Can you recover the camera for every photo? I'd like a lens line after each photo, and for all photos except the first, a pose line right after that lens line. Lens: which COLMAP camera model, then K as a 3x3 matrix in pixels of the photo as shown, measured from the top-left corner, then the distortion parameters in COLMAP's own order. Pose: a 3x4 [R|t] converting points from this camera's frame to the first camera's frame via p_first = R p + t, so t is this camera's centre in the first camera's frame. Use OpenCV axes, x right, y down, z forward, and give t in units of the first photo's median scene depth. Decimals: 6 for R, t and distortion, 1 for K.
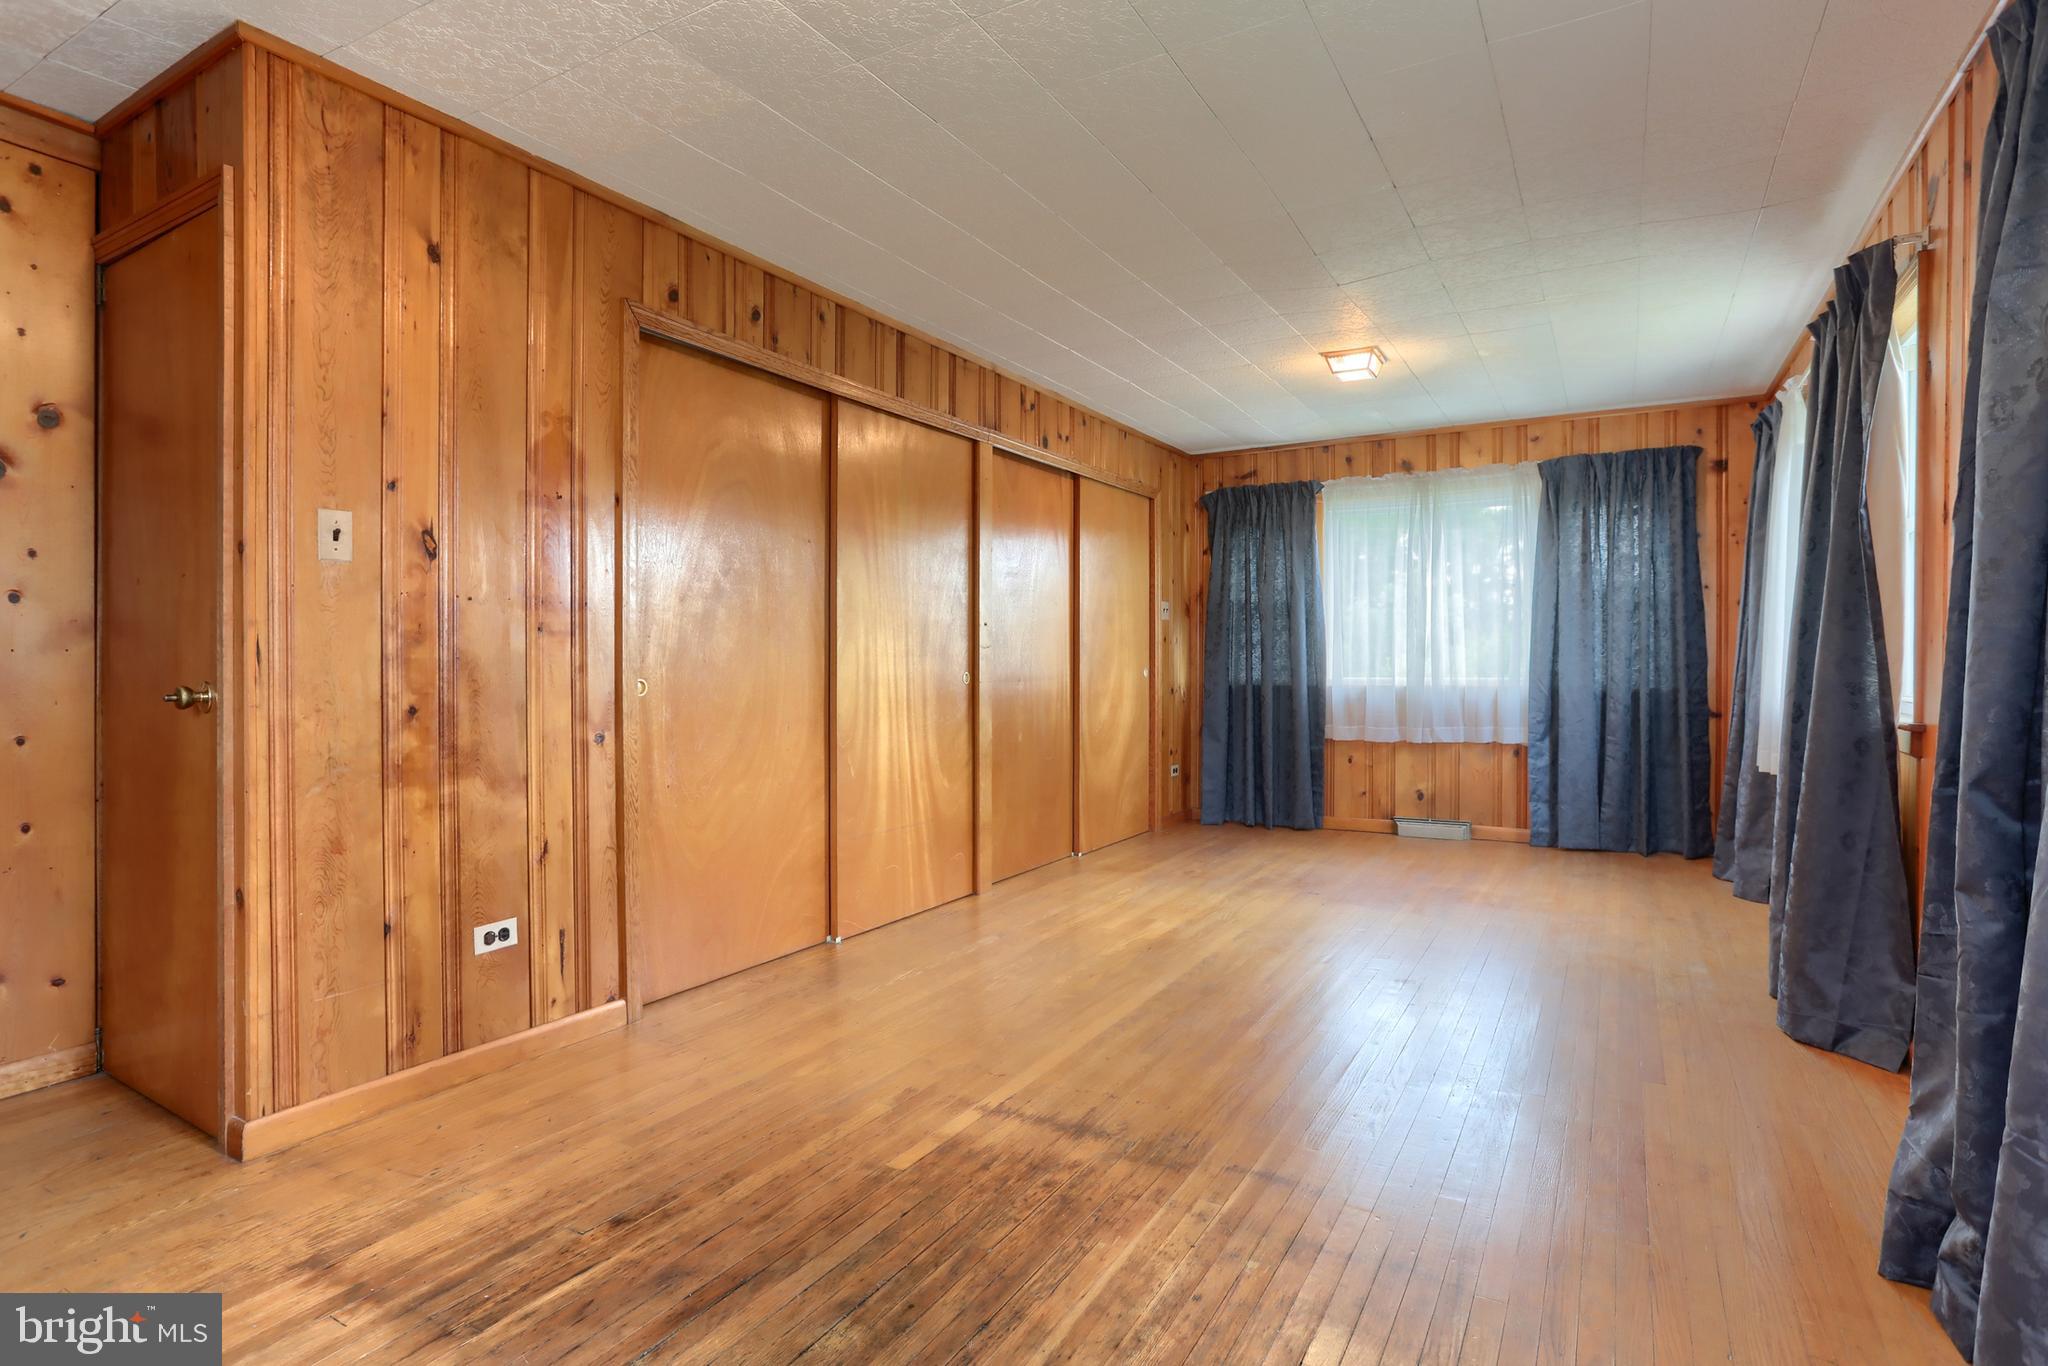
lens RADIAL K [[1021.2, 0, 1011.3], [0, 1021.2, 679.0], [0, 0, 1]] dist [-0.058245, 0.024688]
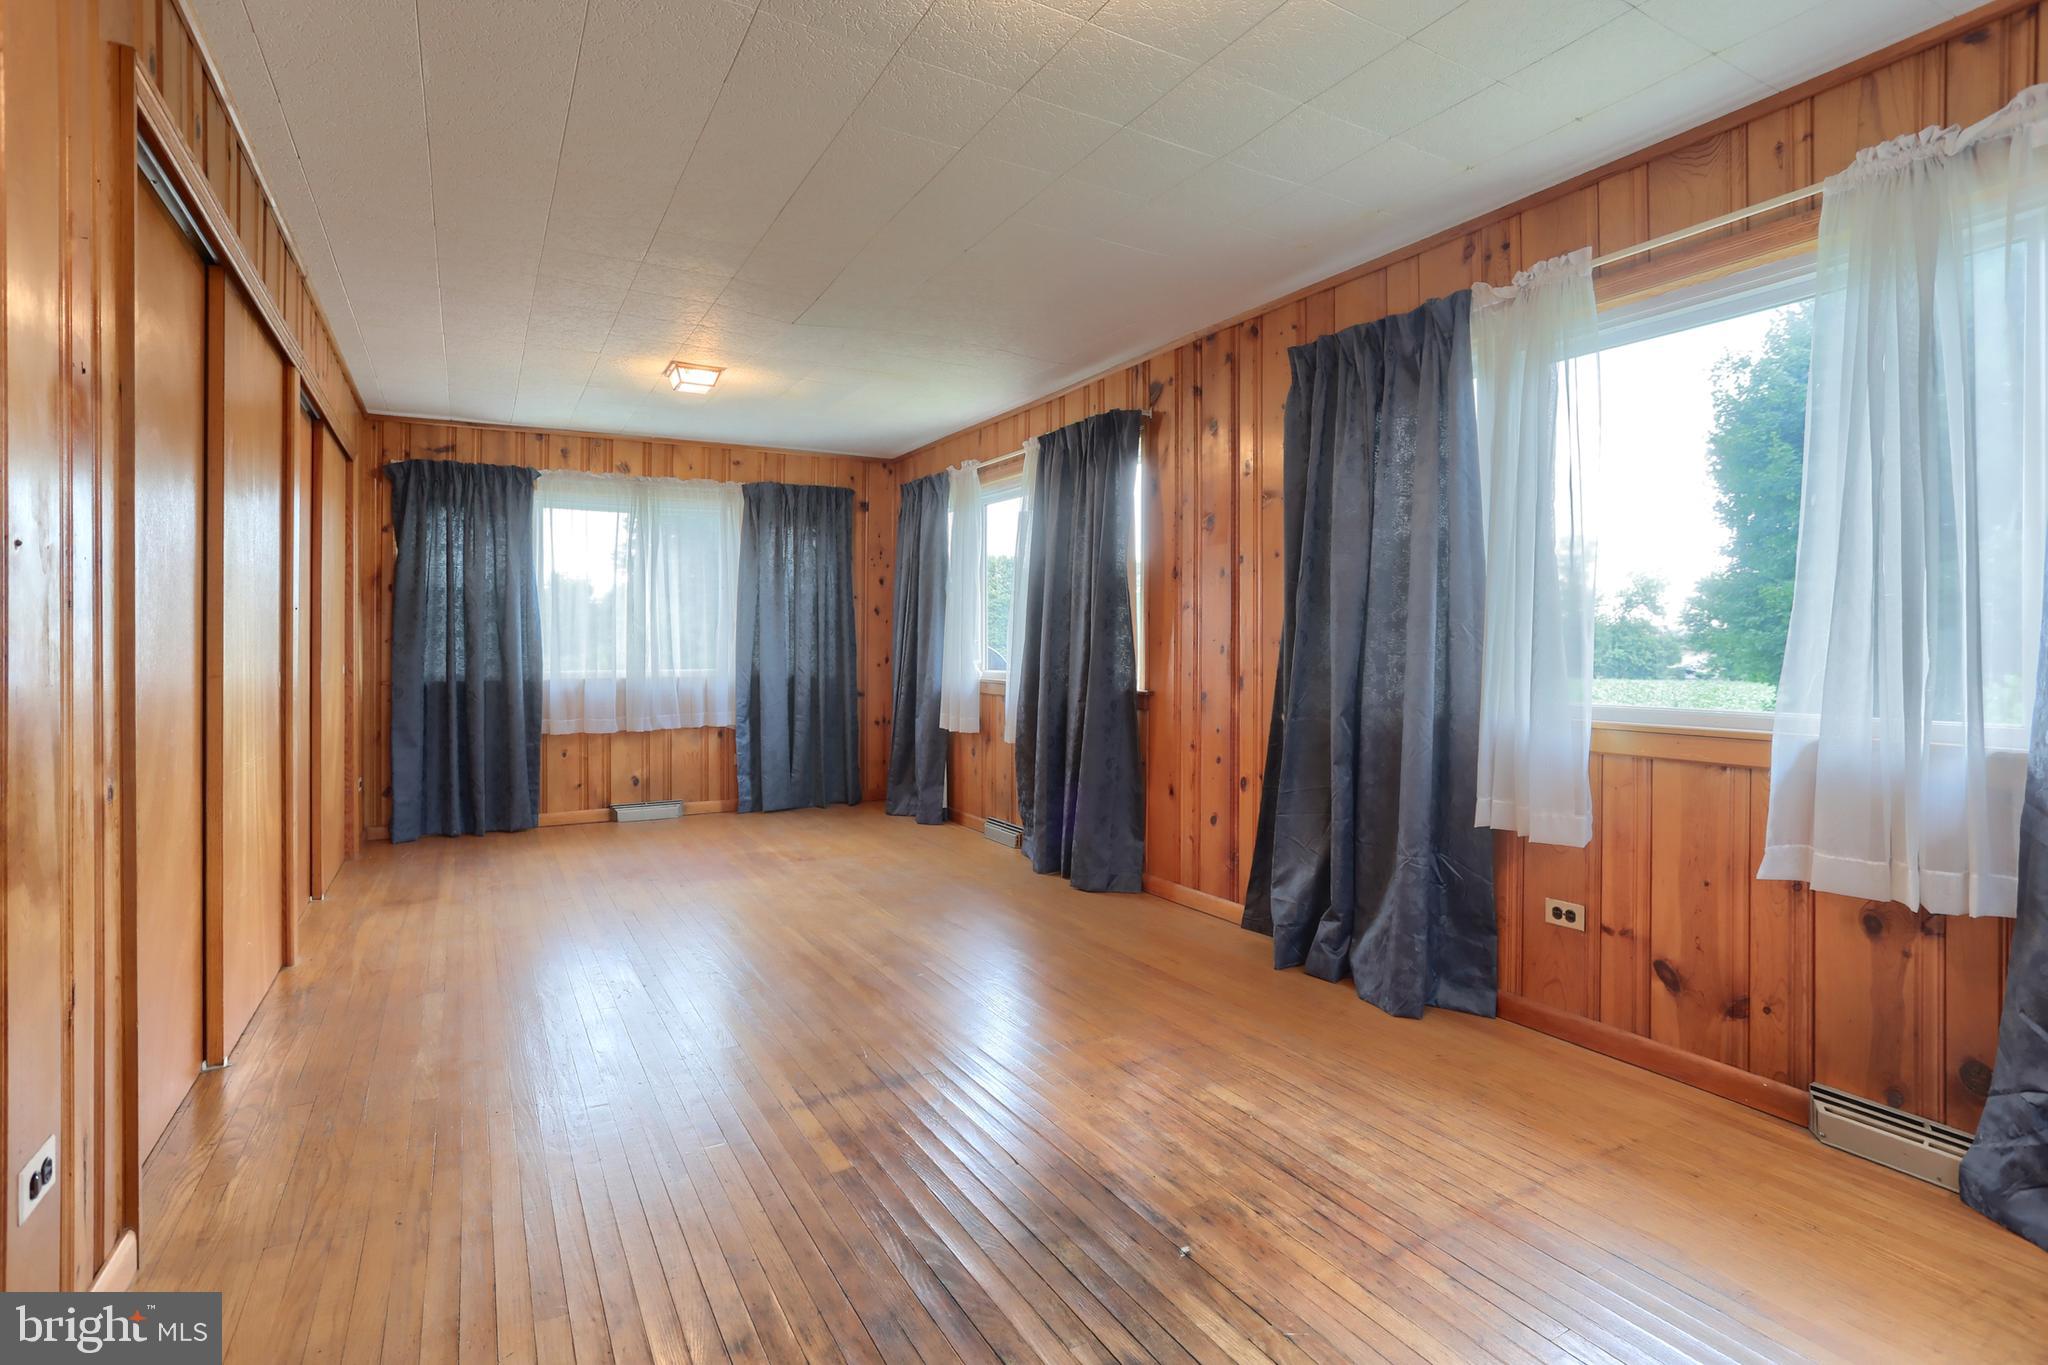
lens RADIAL K [[1021.2, 0, 1015.0], [0, 1021.2, 662.3], [0, 0, 1]] dist [-0.058245, 0.024688]
pose [[0.506328, -0.009440, 0.862289, -0.314265], [0.017052, 0.999854, 0.000933, -0.003368], [-0.862172, 0.014232, 0.506415, 0.124720]]
